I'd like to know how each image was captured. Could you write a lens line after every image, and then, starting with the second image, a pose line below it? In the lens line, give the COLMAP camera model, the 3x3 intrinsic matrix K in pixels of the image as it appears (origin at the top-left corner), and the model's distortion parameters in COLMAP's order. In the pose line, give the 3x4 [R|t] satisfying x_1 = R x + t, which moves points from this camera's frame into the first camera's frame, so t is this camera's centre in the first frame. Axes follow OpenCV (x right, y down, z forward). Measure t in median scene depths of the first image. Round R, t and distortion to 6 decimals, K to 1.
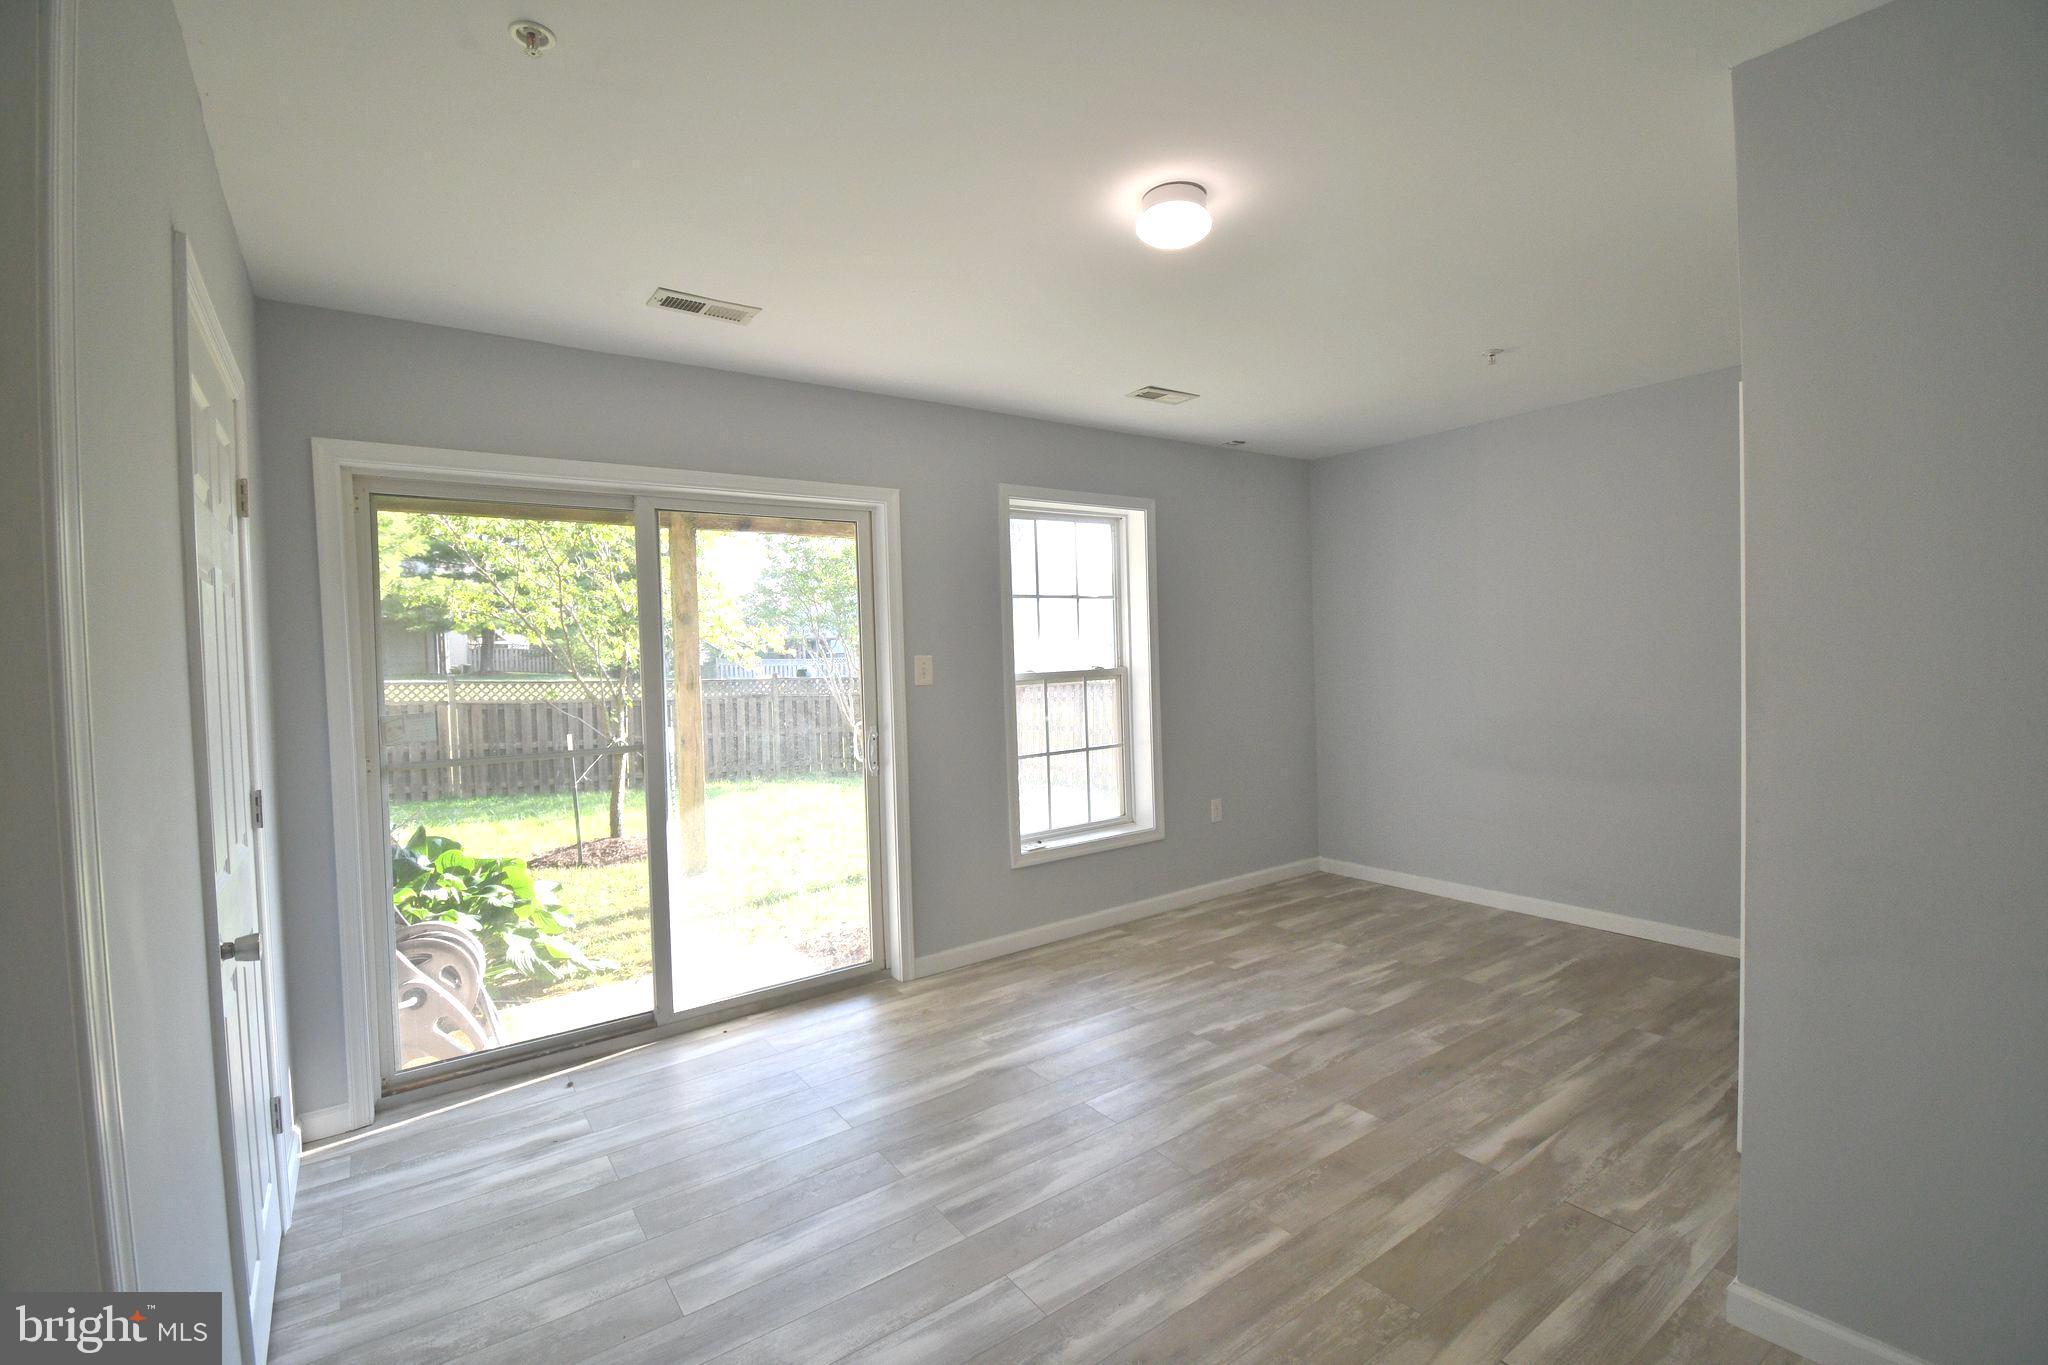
lens RADIAL K [[925.8, 0, 1023.3], [0, 925.8, 679.1], [0, 0, 1]] dist [0.016214, -0.023980]
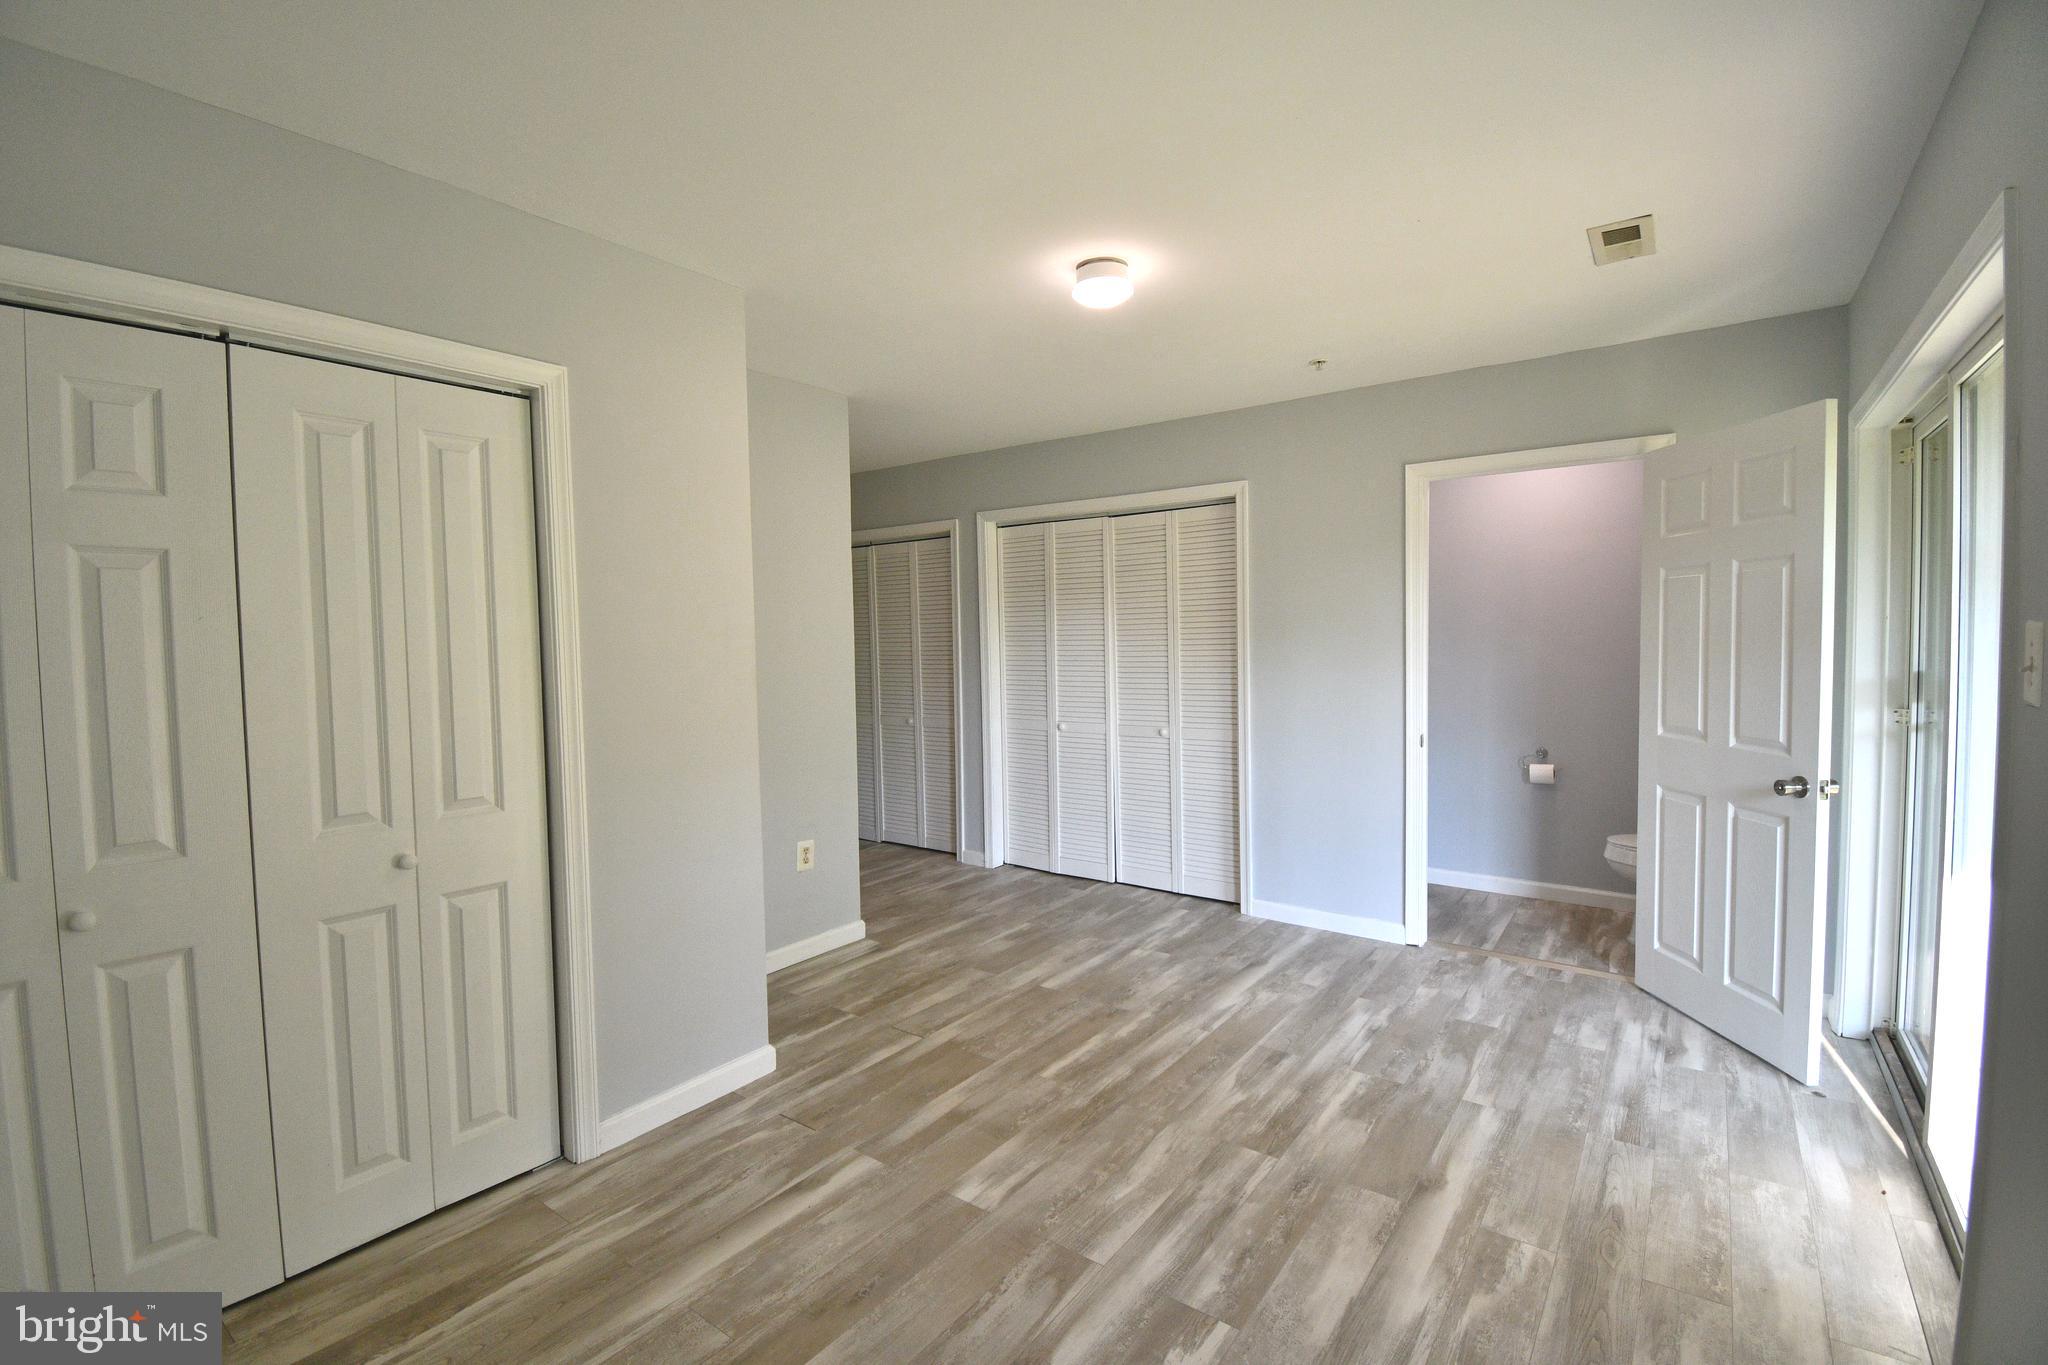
lens RADIAL K [[925.8, 0, 1023.3], [0, 925.8, 679.1], [0, 0, 1]] dist [0.016214, -0.023980]
pose [[-0.953351, 0.058168, -0.296206, 0.601484], [0.034504, 0.995826, 0.084505, -0.078116], [0.299885, 0.070342, -0.951378, 1.987341]]
